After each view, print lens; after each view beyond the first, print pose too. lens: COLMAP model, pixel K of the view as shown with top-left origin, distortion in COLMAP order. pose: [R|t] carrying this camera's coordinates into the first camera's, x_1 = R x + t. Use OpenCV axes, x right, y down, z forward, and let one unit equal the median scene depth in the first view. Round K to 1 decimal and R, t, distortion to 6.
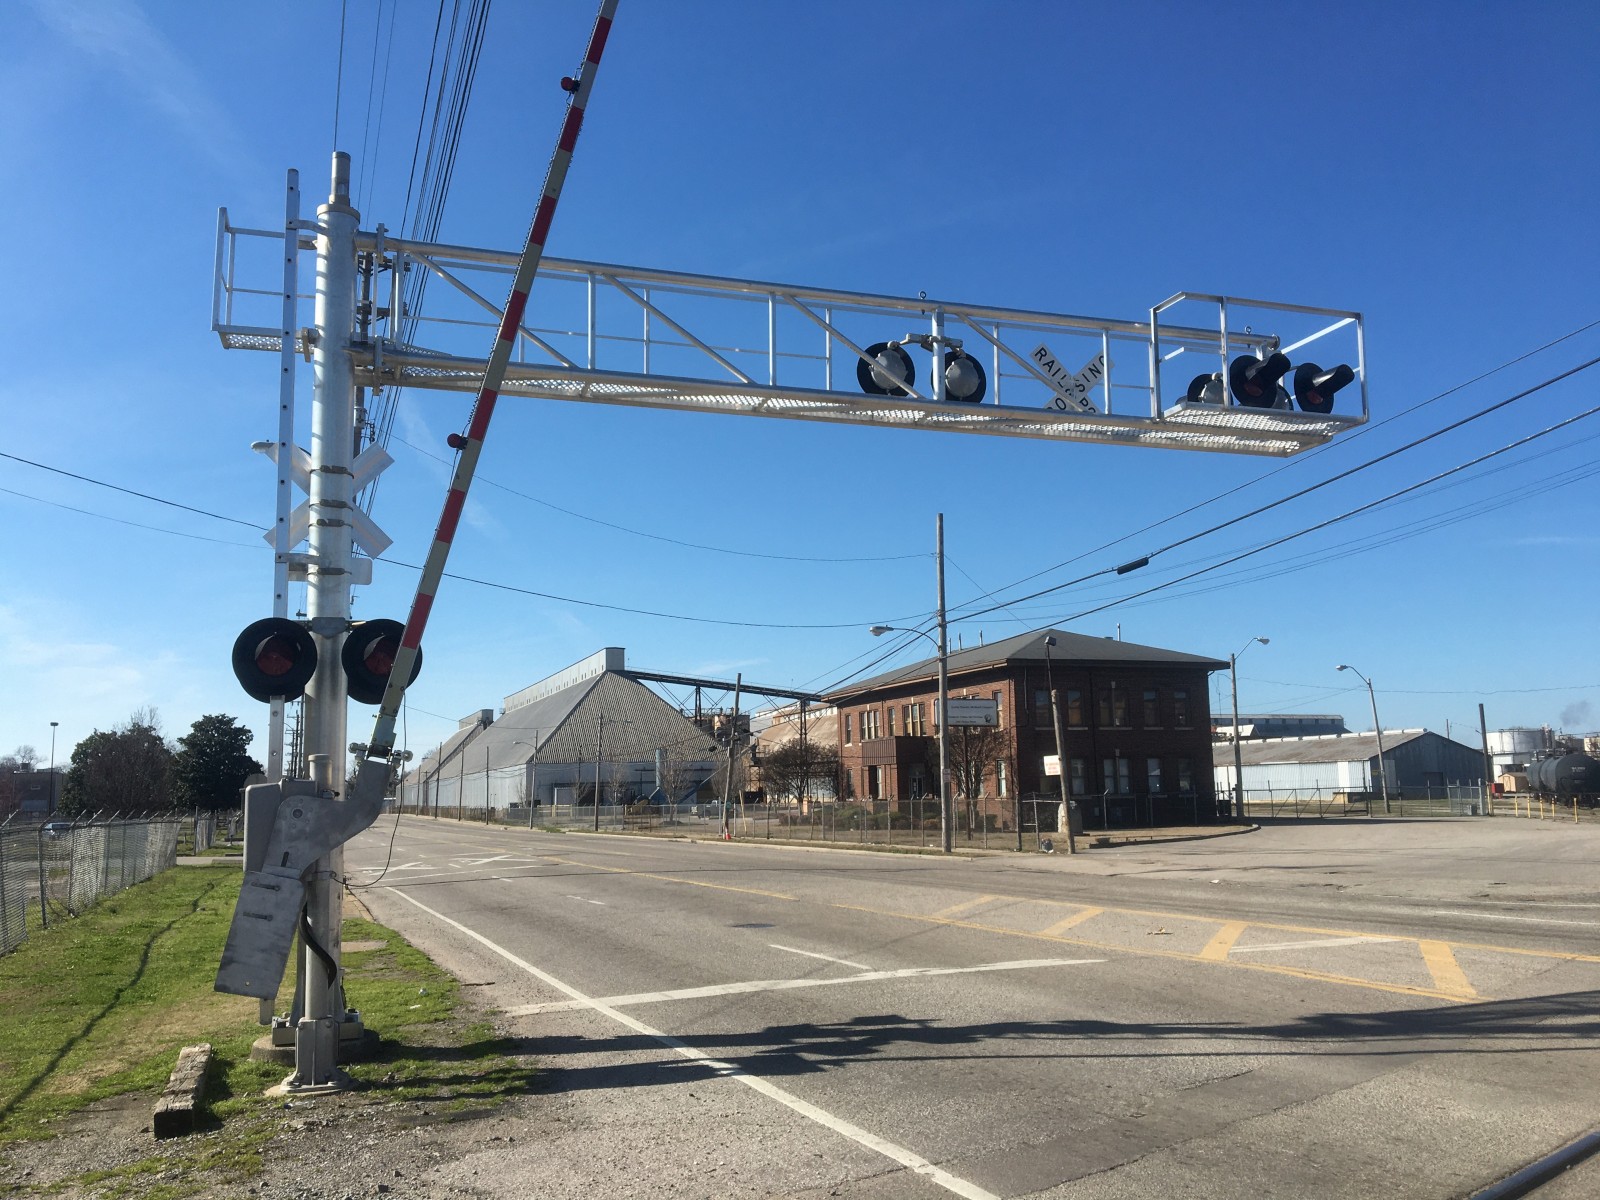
lens RADIAL K [[1368.5, 0, 794.9], [0, 1368.5, 596.0], [0, 0, 1]] dist [0.051926, -0.074085]
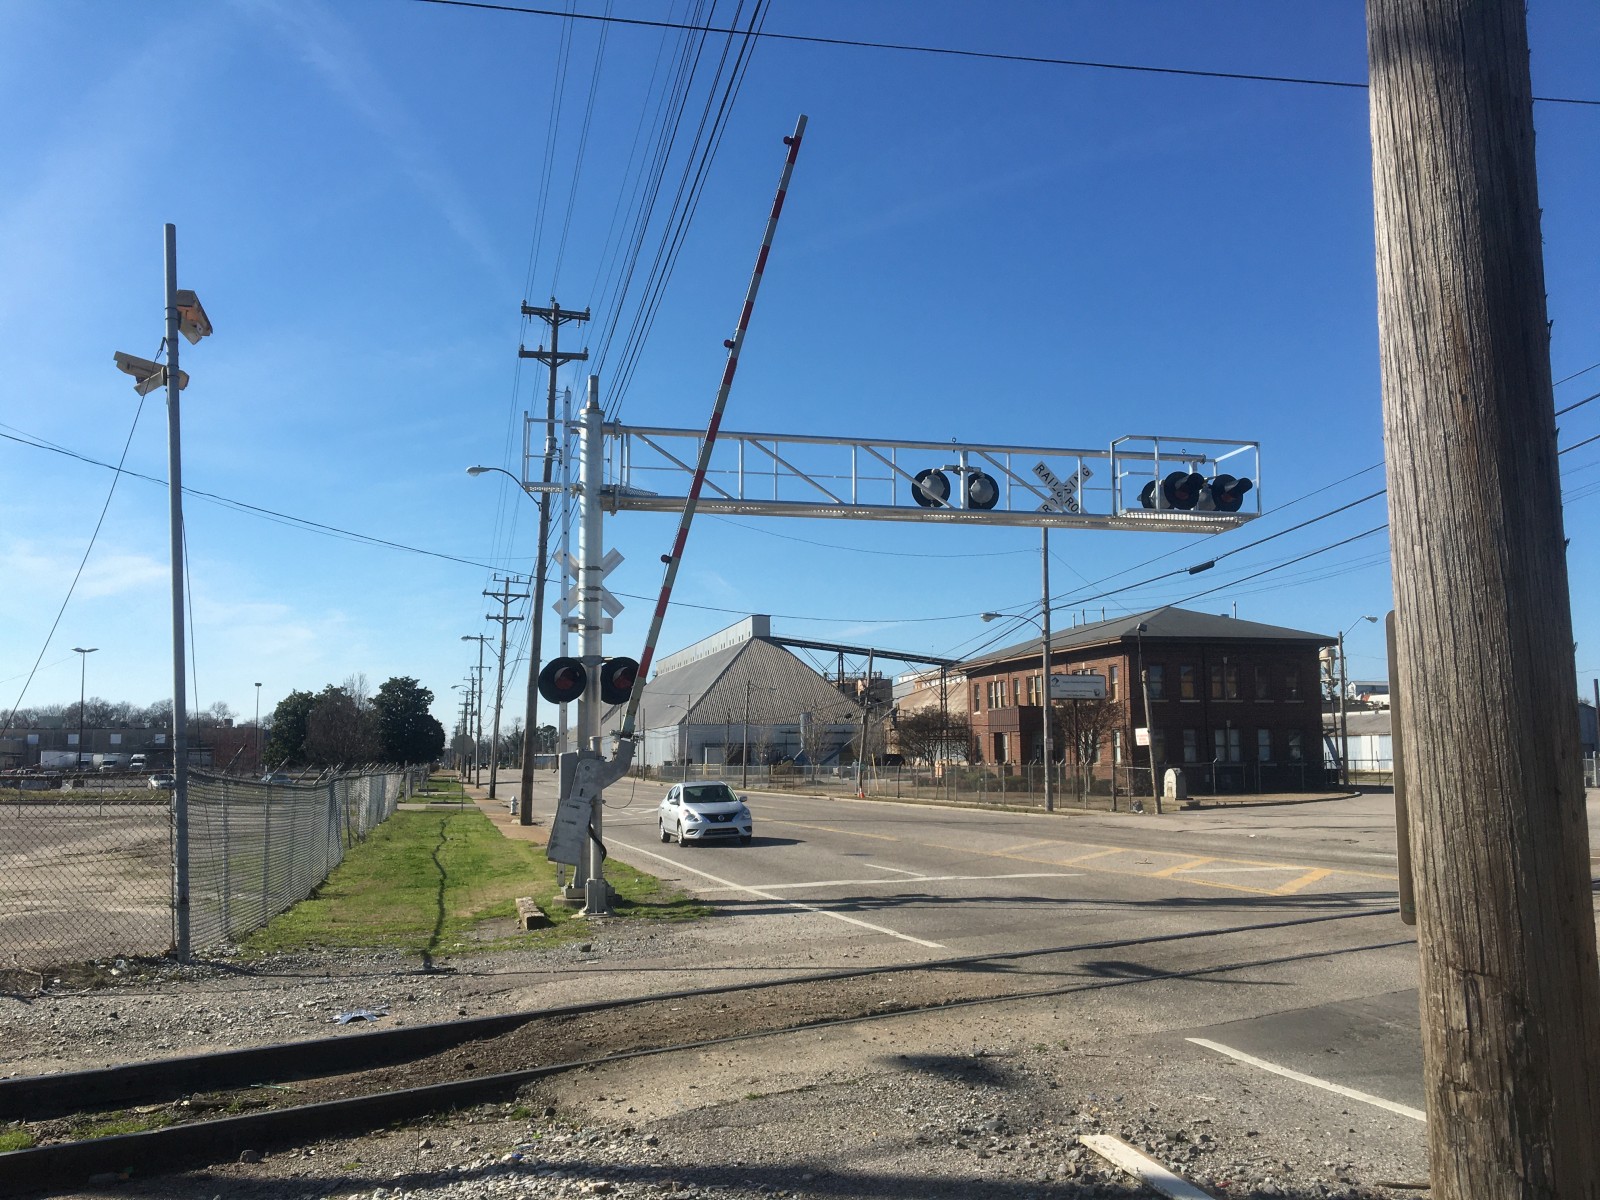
lens RADIAL K [[1368.5, 0, 791.2], [0, 1368.5, 615.0], [0, 0, 1]] dist [0.051926, -0.074085]
pose [[0.994078, 0.002458, -0.108640, 0.026049], [0.002024, 0.999152, 0.041122, -0.028410], [0.108649, -0.041098, 0.993230, -0.182721]]
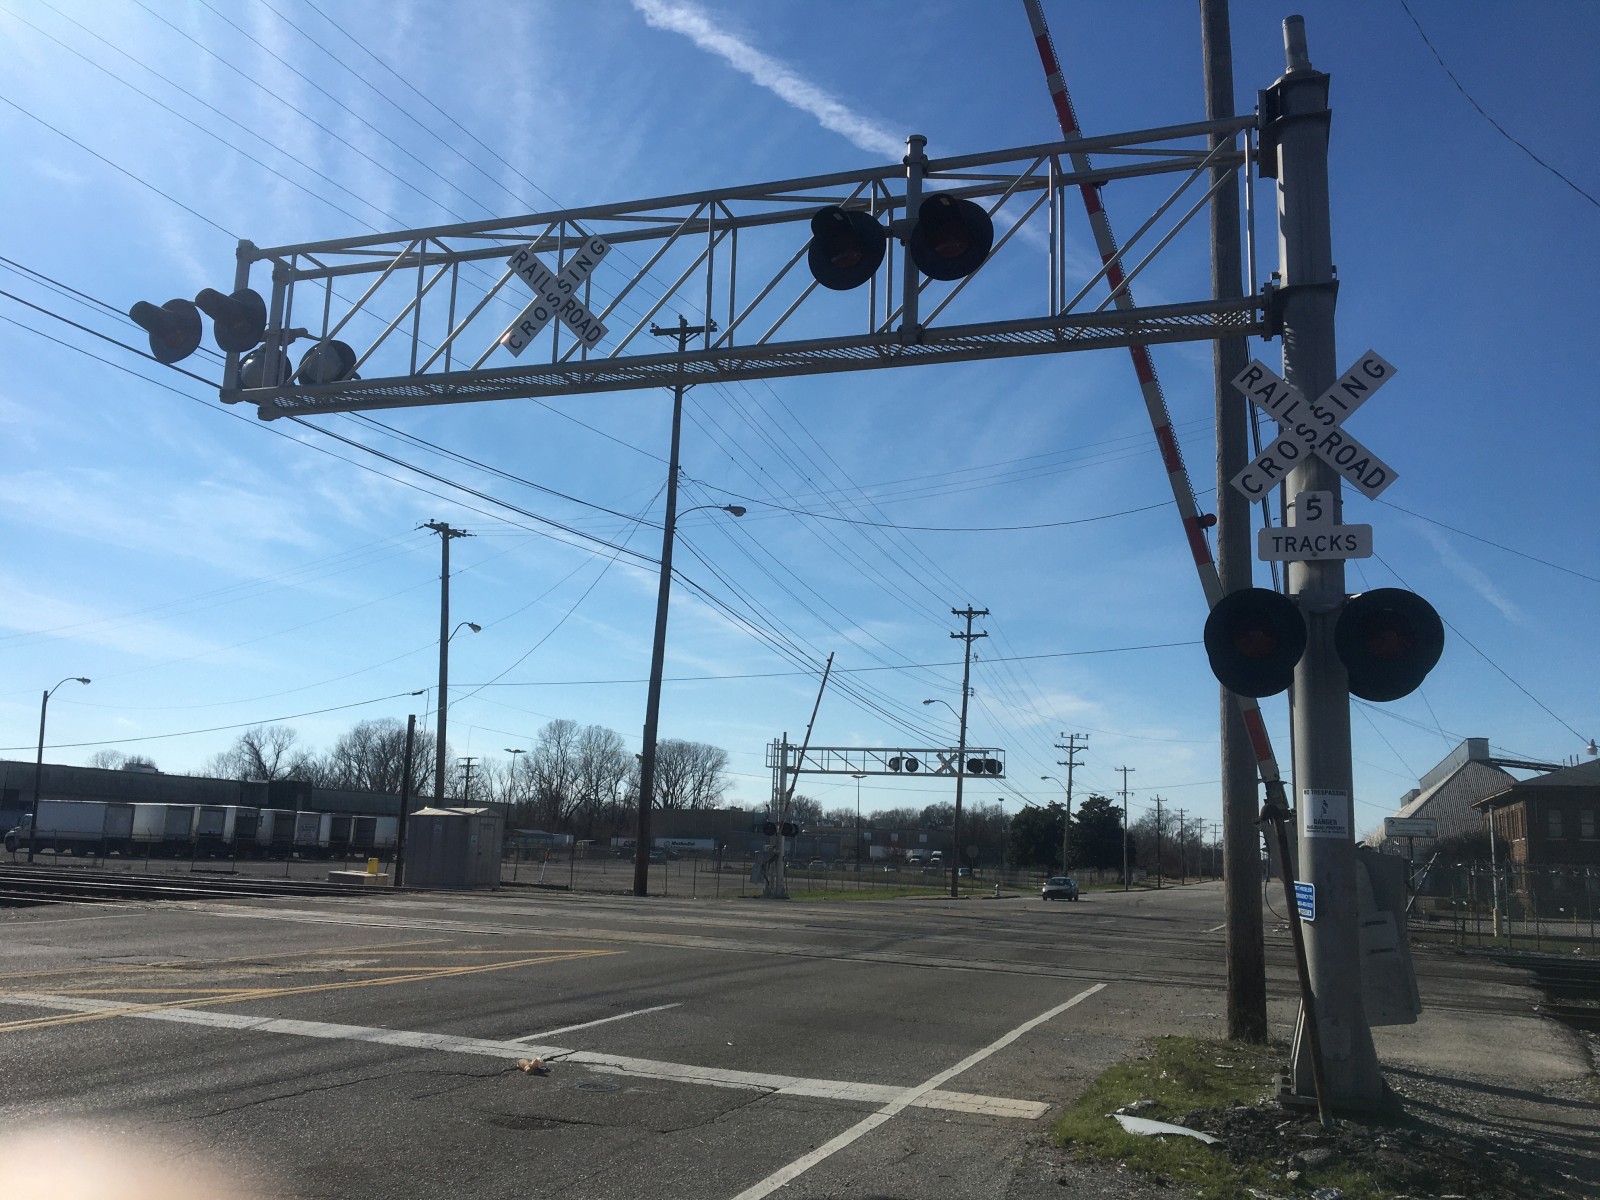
lens RADIAL K [[1368.5, 0, 805.9], [0, 1368.5, 593.8], [0, 0, 1]] dist [0.051926, -0.074085]
pose [[0.766664, -0.068862, -0.638345, 0.871503], [0.037553, 0.997339, -0.062486, -0.145348], [0.640949, 0.023934, 0.767210, -0.828563]]
